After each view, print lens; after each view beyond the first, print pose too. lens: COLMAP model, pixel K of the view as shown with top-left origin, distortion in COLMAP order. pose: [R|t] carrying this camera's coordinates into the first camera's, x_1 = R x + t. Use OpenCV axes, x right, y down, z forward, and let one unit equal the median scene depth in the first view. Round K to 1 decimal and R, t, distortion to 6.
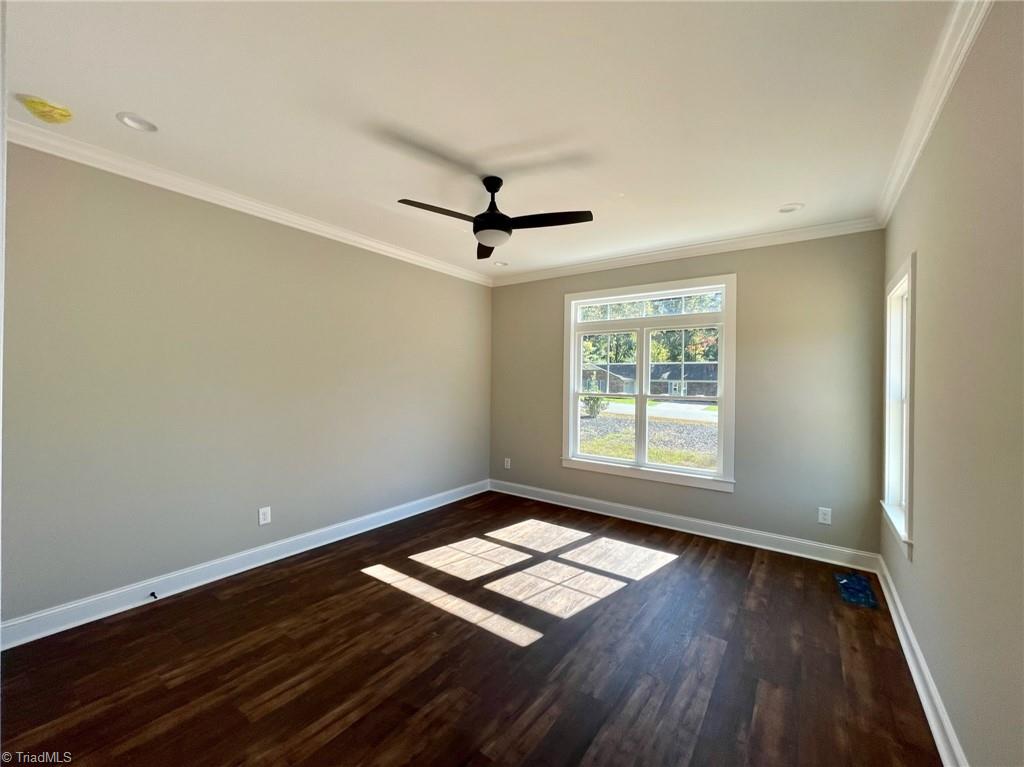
lens RADIAL K [[414.2, 0, 511.9], [0, 414.2, 384.4], [0, 0, 1]] dist [-0.004593, 0.001218]
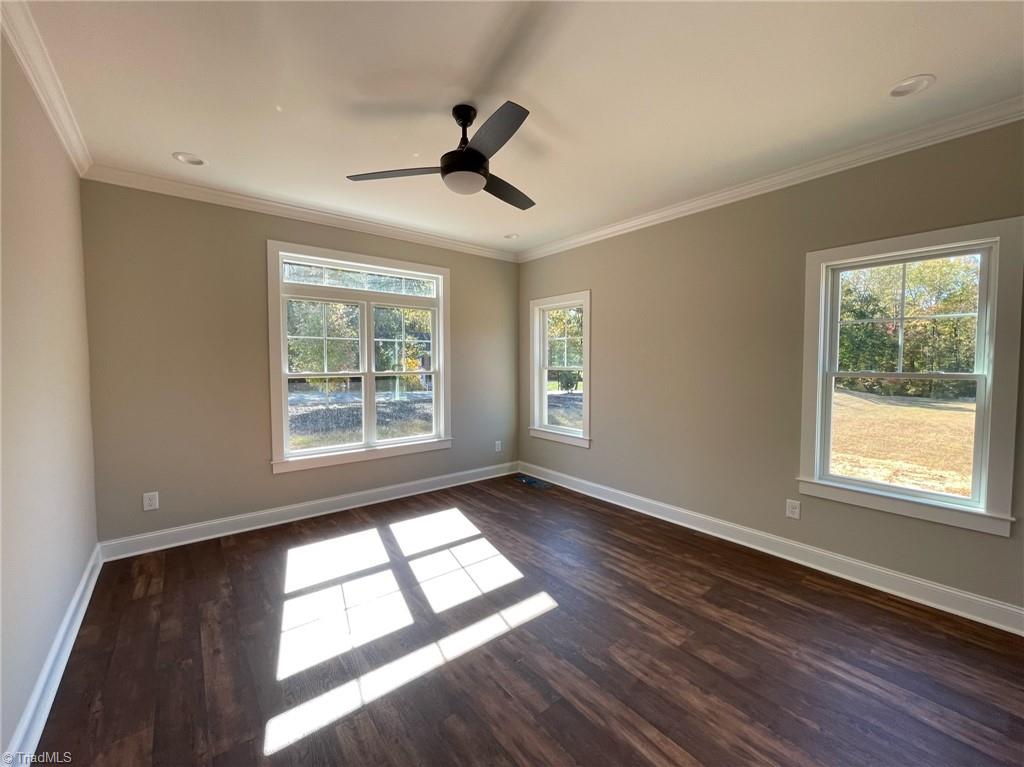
lens RADIAL K [[414.2, 0, 512.4], [0, 414.2, 382.2], [0, 0, 1]] dist [-0.004593, 0.001218]
pose [[0.266931, -0.063318, 0.961633, -0.700811], [0.011918, 0.997980, 0.062403, -0.010317], [-0.963642, -0.005197, 0.267146, 0.577859]]
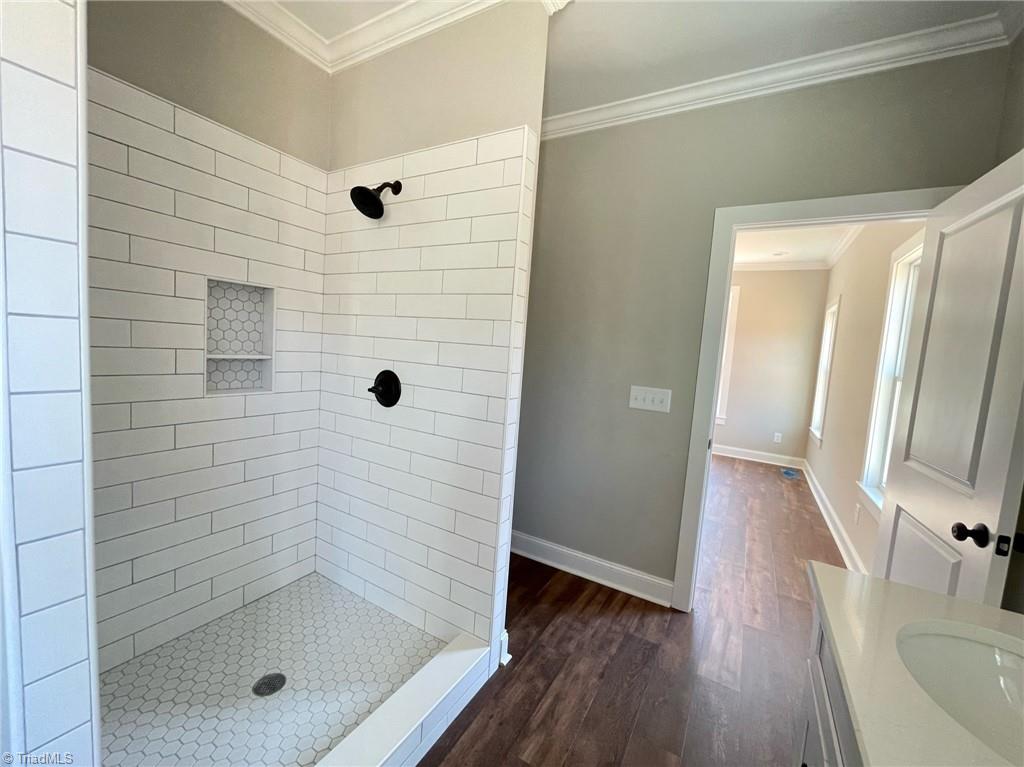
lens RADIAL K [[414.2, 0, 517.6], [0, 414.2, 386.0], [0, 0, 1]] dist [-0.004593, 0.001218]
pose [[0.993199, 0.045114, 0.107331, -0.517638], [-0.054338, 0.994930, 0.084621, 0.022200], [-0.102970, -0.089878, 0.990616, -0.578091]]
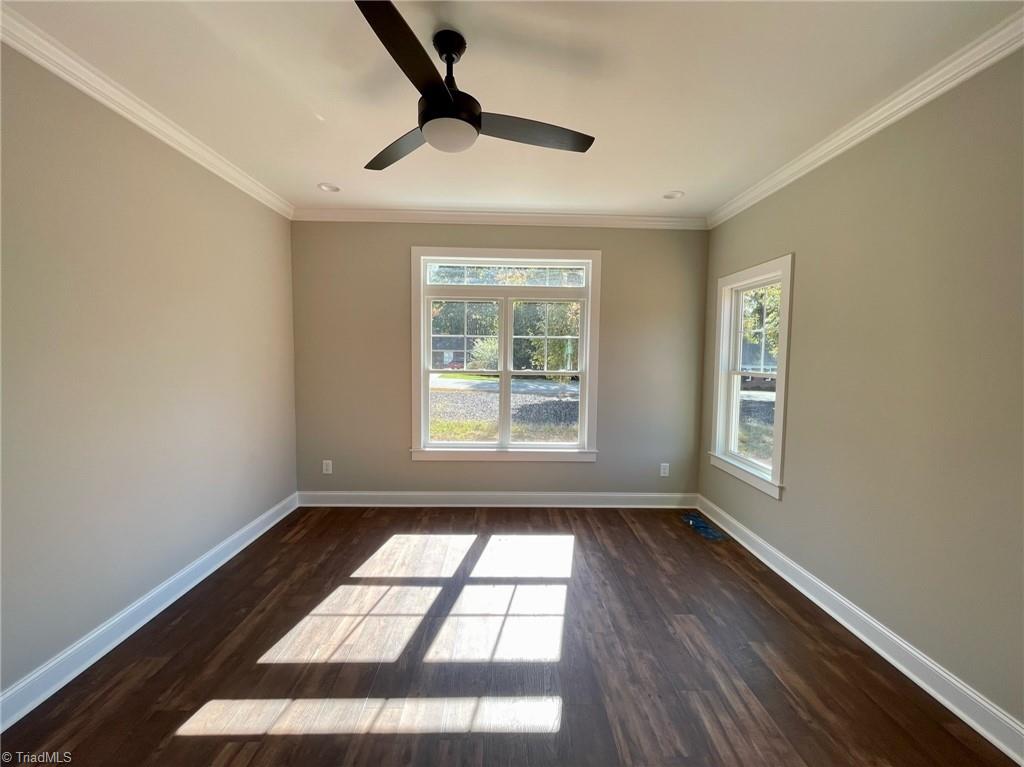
lens RADIAL K [[414.2, 0, 511.4], [0, 414.2, 383.4], [0, 0, 1]] dist [-0.004593, 0.001218]
pose [[0.797589, -0.047876, 0.601298, -0.310103], [0.003928, 0.997236, 0.074191, -0.020358], [-0.603188, -0.056812, 0.795573, 0.353071]]
